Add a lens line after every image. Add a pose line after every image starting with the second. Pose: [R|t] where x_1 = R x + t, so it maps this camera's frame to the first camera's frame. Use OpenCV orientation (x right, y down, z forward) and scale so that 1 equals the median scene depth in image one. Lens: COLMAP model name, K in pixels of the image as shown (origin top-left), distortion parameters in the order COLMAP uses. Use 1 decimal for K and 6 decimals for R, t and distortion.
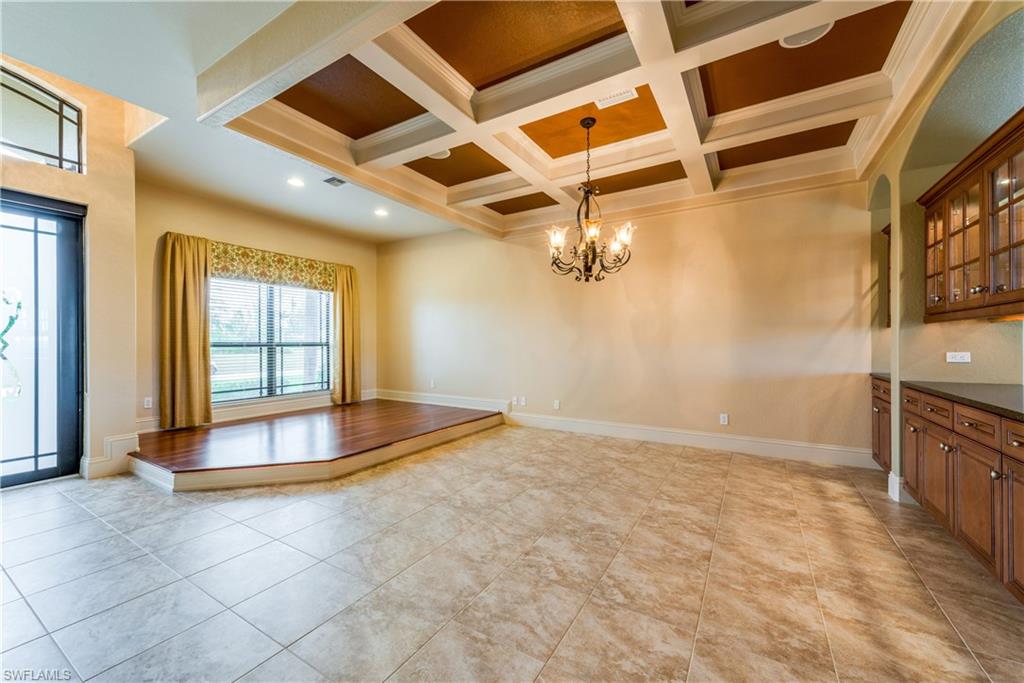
lens RADIAL K [[400.9, 0, 512.0], [0, 400.9, 341.8], [0, 0, 1]] dist [0.011815, -0.000296]
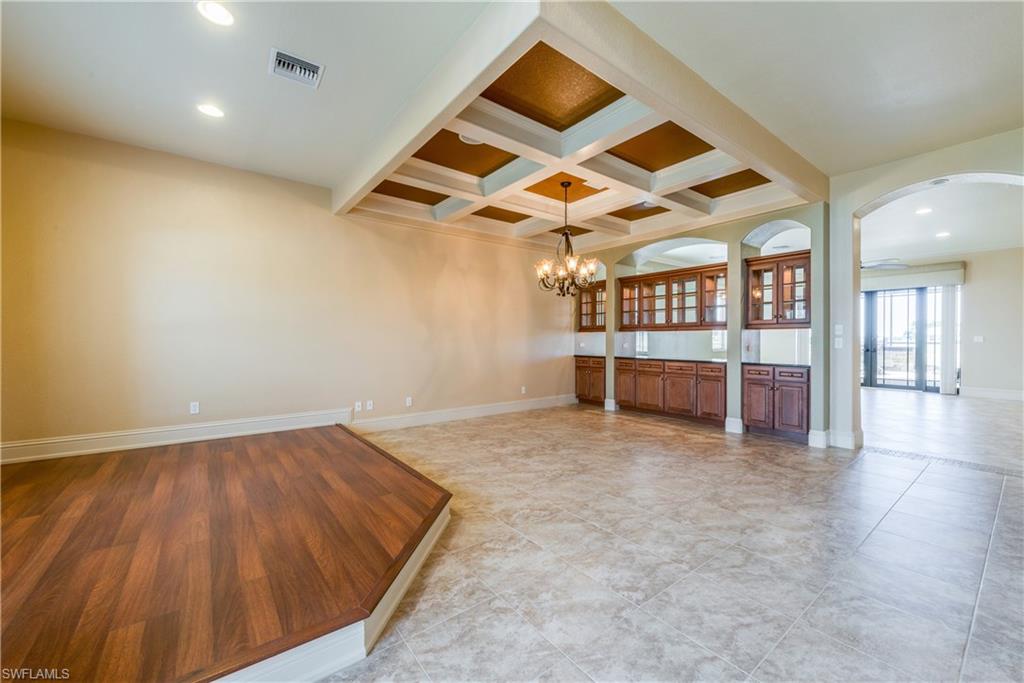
lens RADIAL K [[400.9, 0, 513.3], [0, 400.9, 340.4], [0, 0, 1]] dist [0.011815, -0.000296]
pose [[0.357062, -0.001963, 0.934079, -1.101497], [-0.000846, 0.999997, 0.002425, 0.003273], [-0.934080, -0.001656, 0.357059, 0.612233]]
